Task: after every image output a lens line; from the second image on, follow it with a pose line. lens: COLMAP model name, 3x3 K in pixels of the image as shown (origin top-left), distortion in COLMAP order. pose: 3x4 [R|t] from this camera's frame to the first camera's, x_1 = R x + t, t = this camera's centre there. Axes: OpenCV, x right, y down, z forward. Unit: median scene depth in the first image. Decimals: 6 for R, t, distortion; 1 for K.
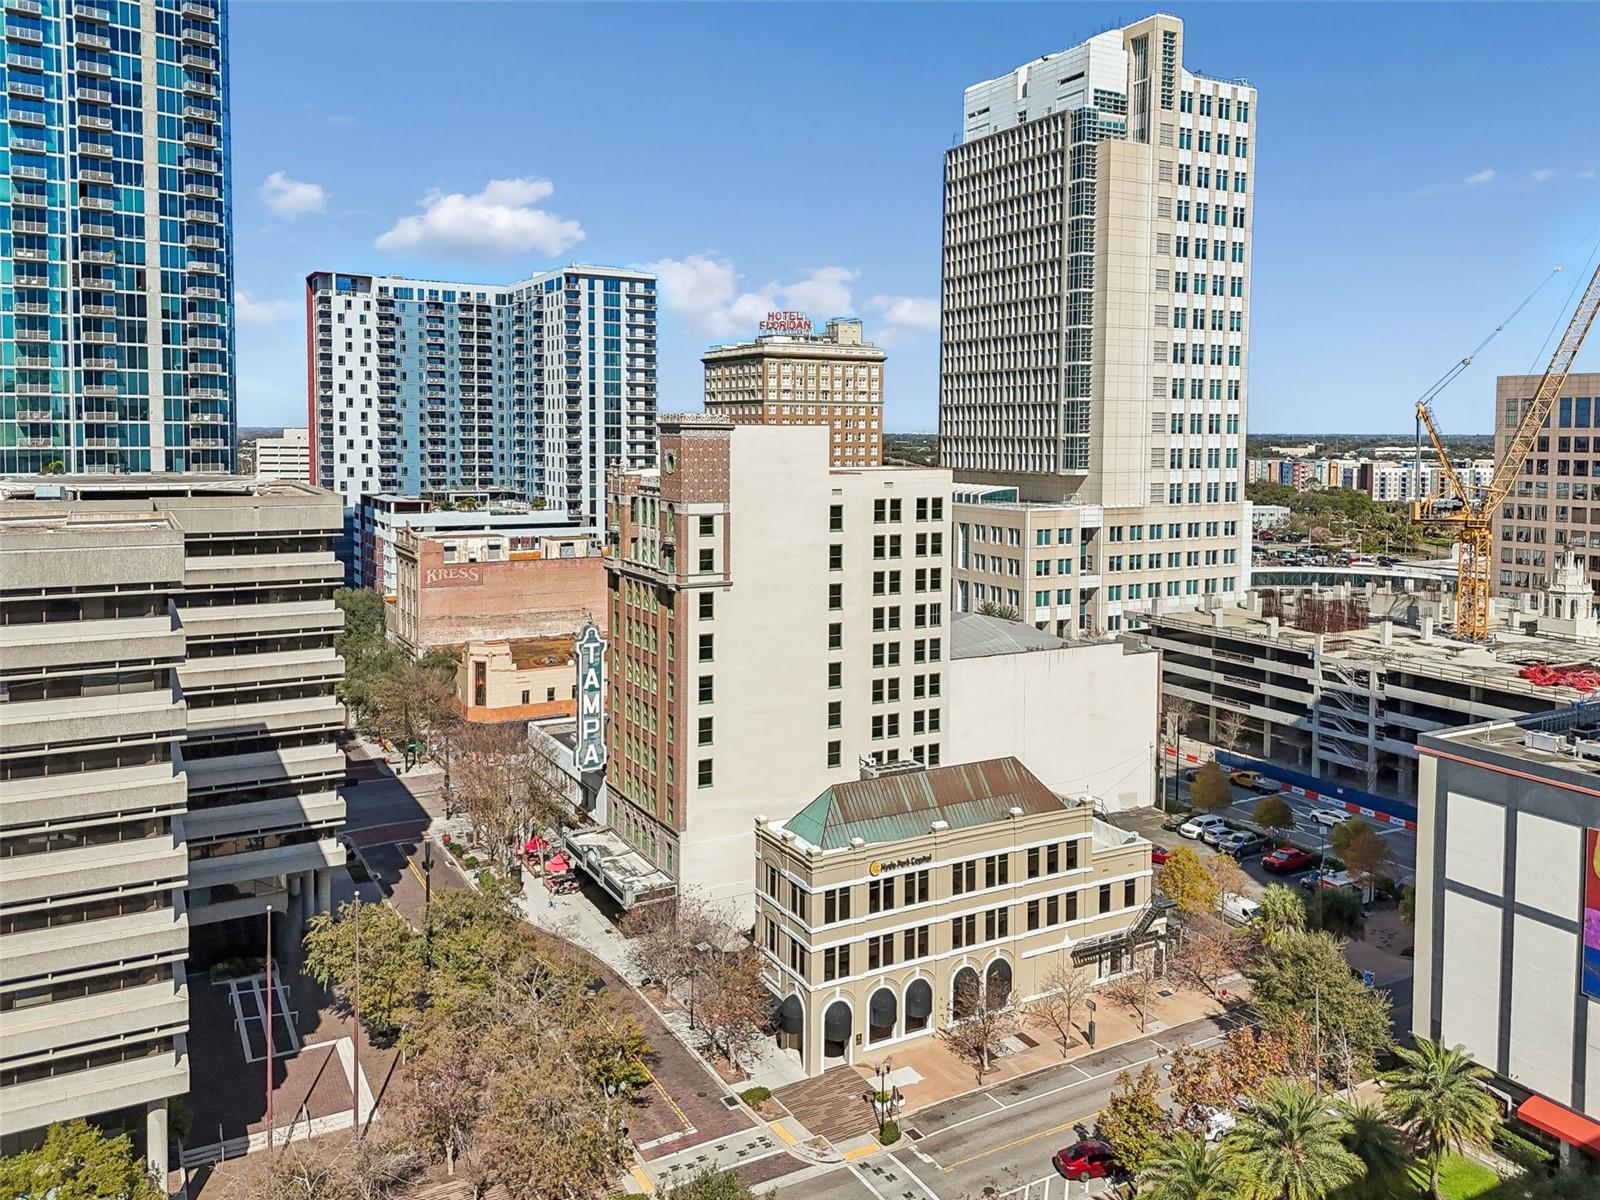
lens RADIAL K [[1219.9, 0, 797.3], [0, 1219.9, 511.5], [0, 0, 1]] dist [0.079813, -0.081285]
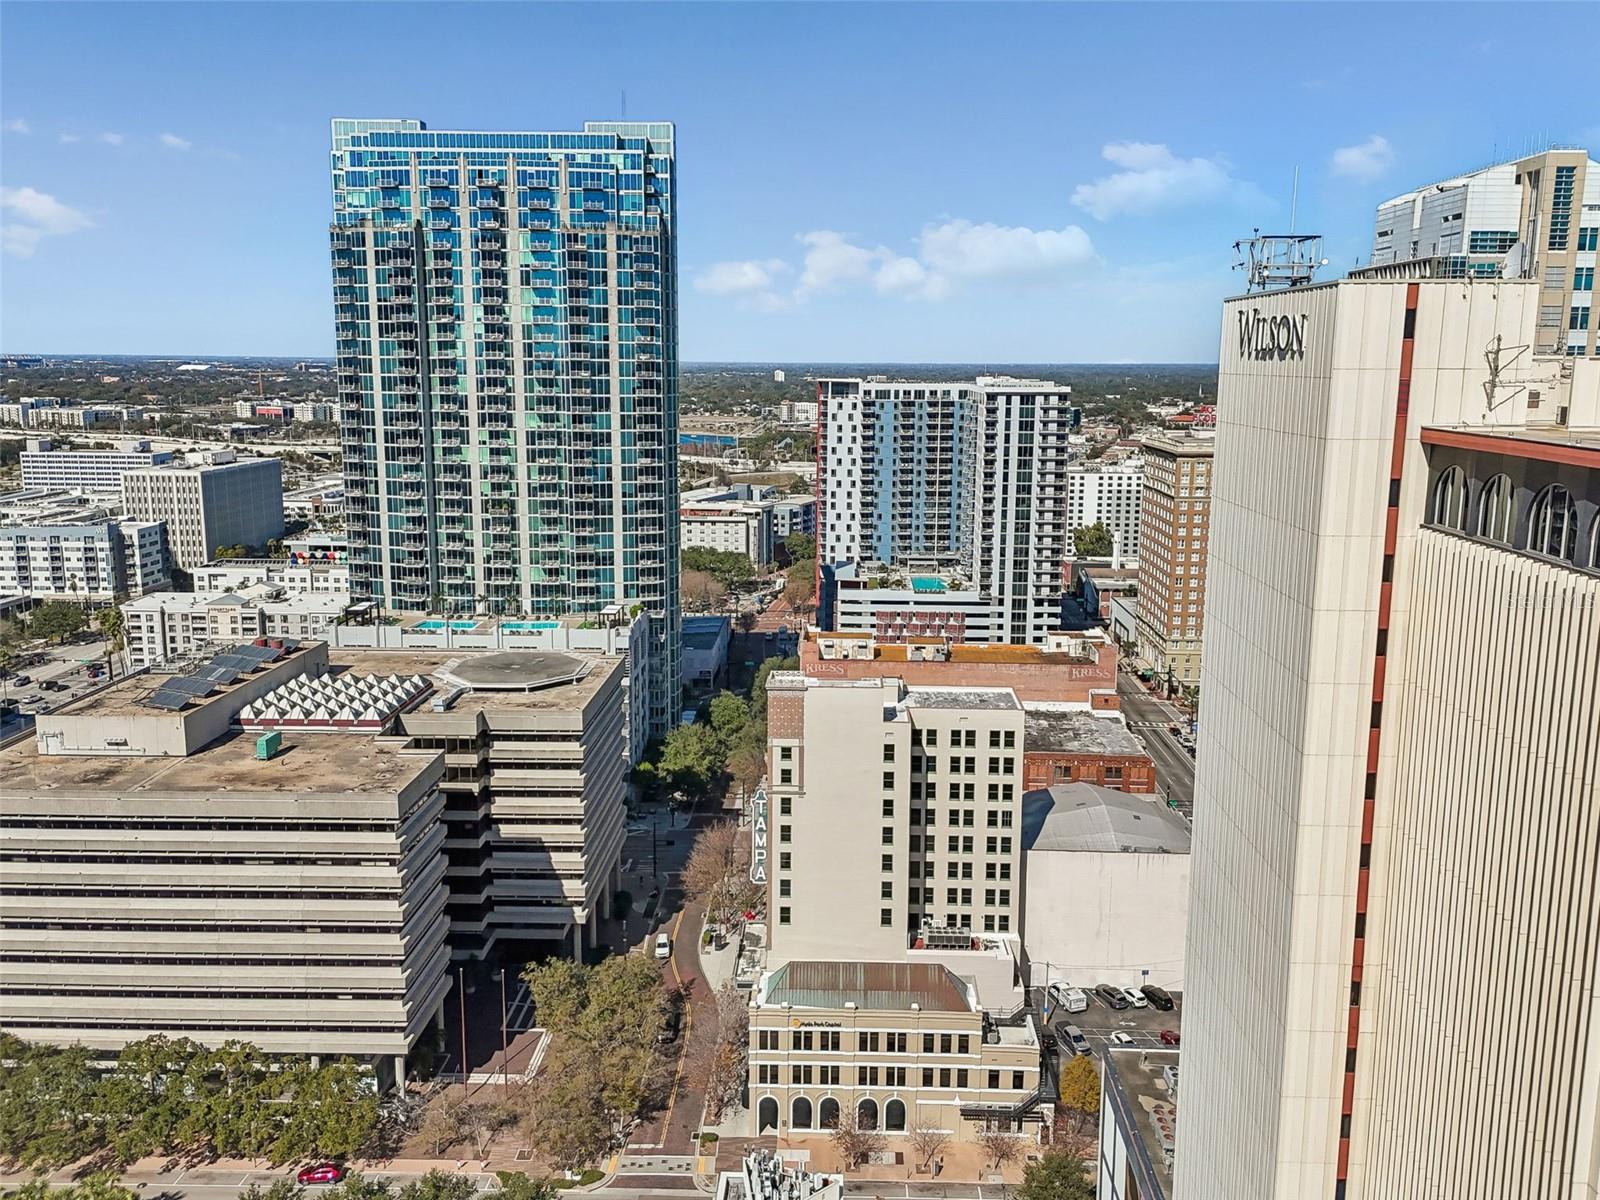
lens RADIAL K [[1219.9, 0, 819.9], [0, 1219.9, 577.0], [0, 0, 1]] dist [0.079813, -0.081285]
pose [[0.855805, 0.089231, -0.509545, 0.464293], [-0.030955, 0.992079, 0.121740, -0.255860], [0.516372, -0.088413, 0.851788, -0.143591]]
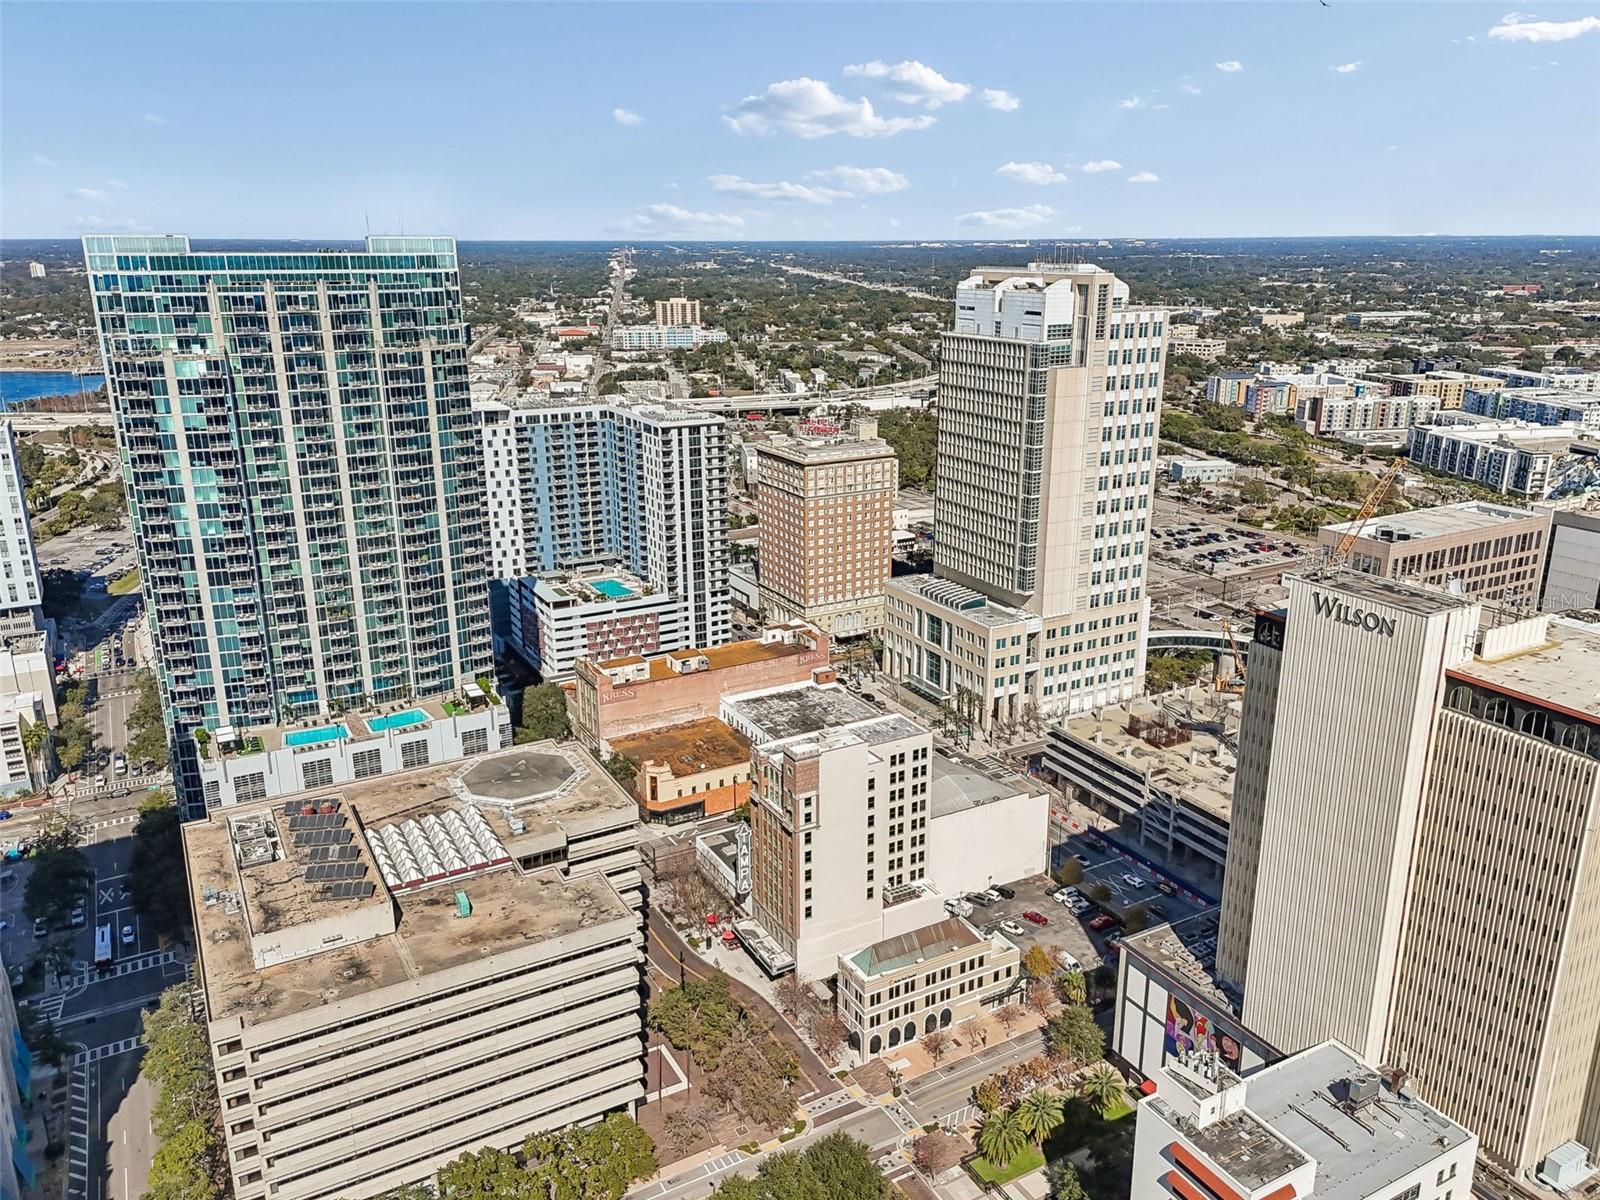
lens RADIAL K [[1219.9, 0, 803.0], [0, 1219.9, 607.9], [0, 0, 1]] dist [0.079813, -0.081285]
pose [[0.999950, -0.009932, -0.000672, -0.052841], [0.009798, 0.969966, 0.243042, -0.534161], [-0.001762, -0.243036, 0.970016, -0.596815]]
